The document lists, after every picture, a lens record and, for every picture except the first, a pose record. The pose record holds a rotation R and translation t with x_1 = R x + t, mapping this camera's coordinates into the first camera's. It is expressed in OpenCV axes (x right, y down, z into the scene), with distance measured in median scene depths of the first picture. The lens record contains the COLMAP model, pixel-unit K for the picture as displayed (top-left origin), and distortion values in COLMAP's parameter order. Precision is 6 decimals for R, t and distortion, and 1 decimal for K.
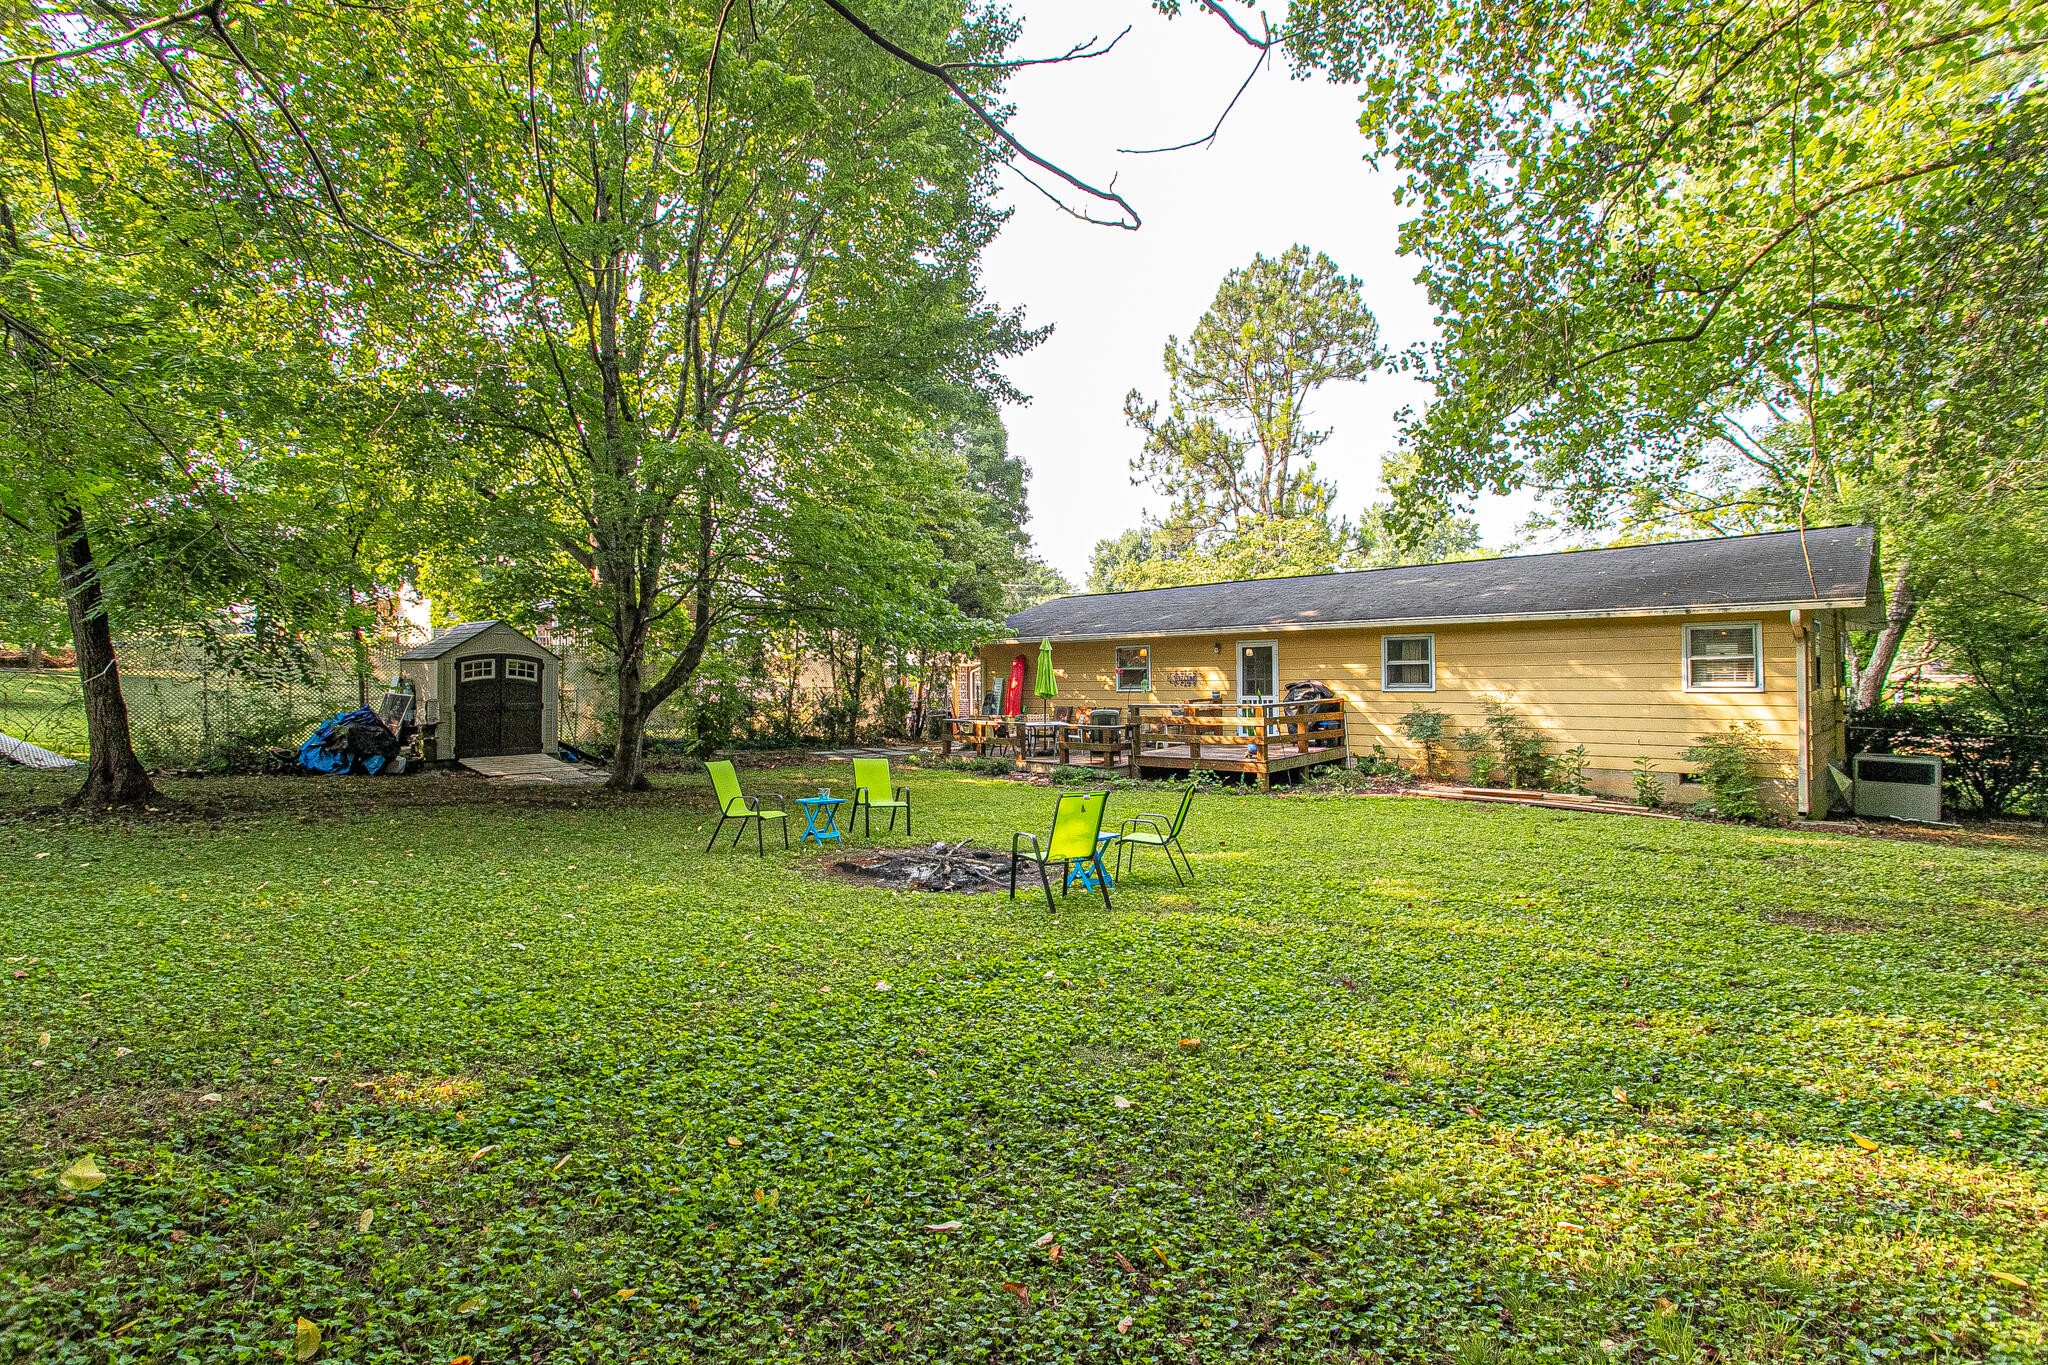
lens RADIAL K [[977.1, 0, 1002.9], [0, 977.1, 684.7], [0, 0, 1]] dist [0.000065, -0.000166]
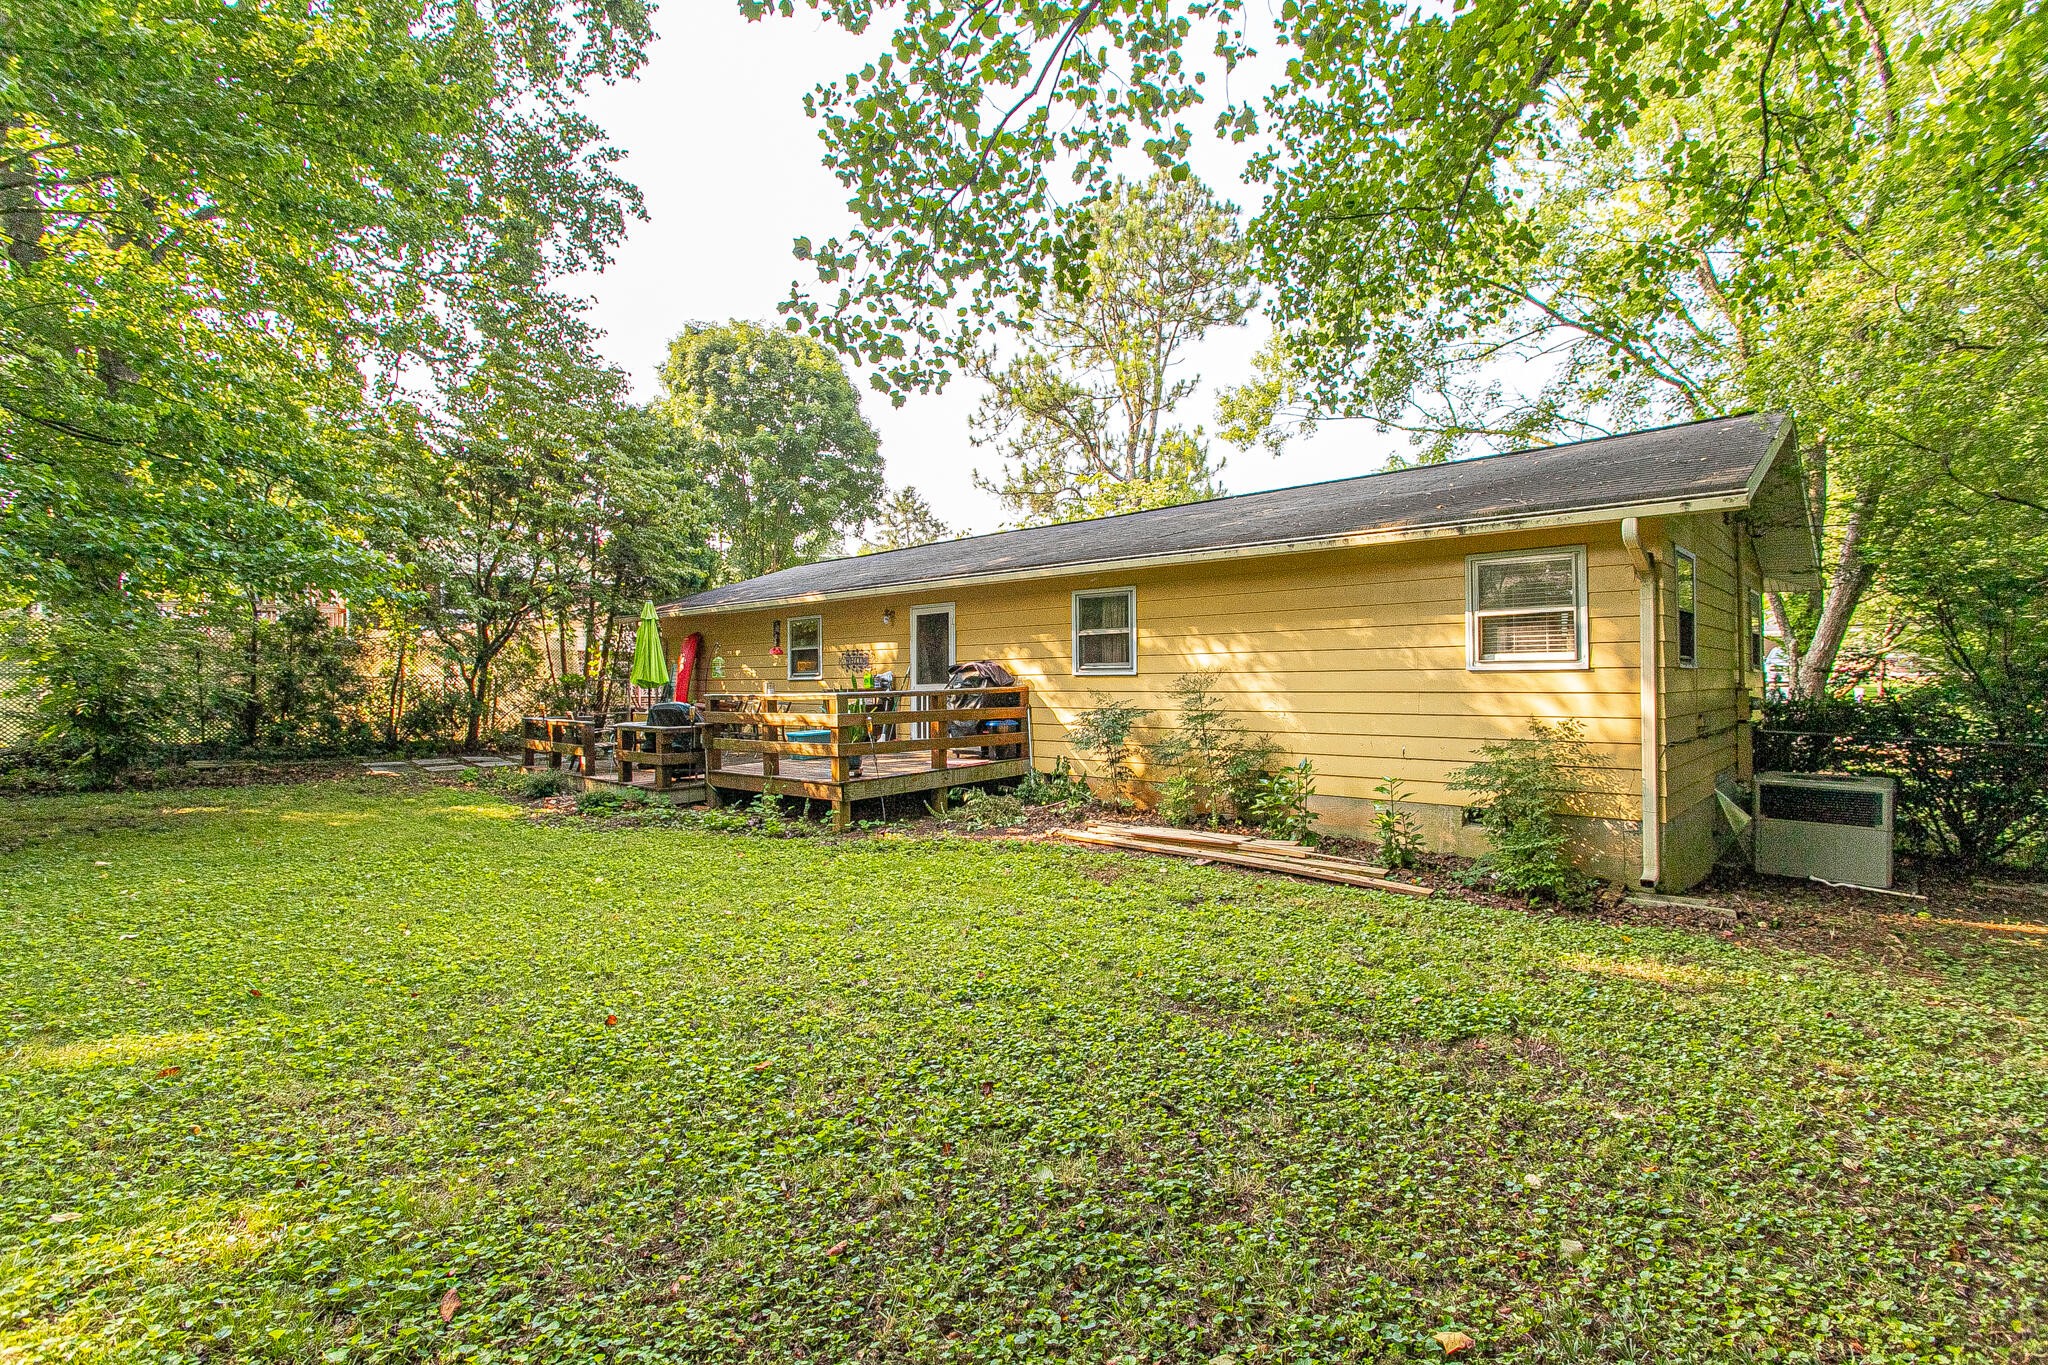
lens RADIAL K [[977.1, 0, 1002.9], [0, 977.1, 684.7], [0, 0, 1]] dist [0.000065, -0.000166]
pose [[0.999887, 0.002616, 0.014773, 0.345973], [-0.002582, 0.999994, -0.002284, 0.015463], [-0.014779, 0.002246, 0.999888, 0.348628]]
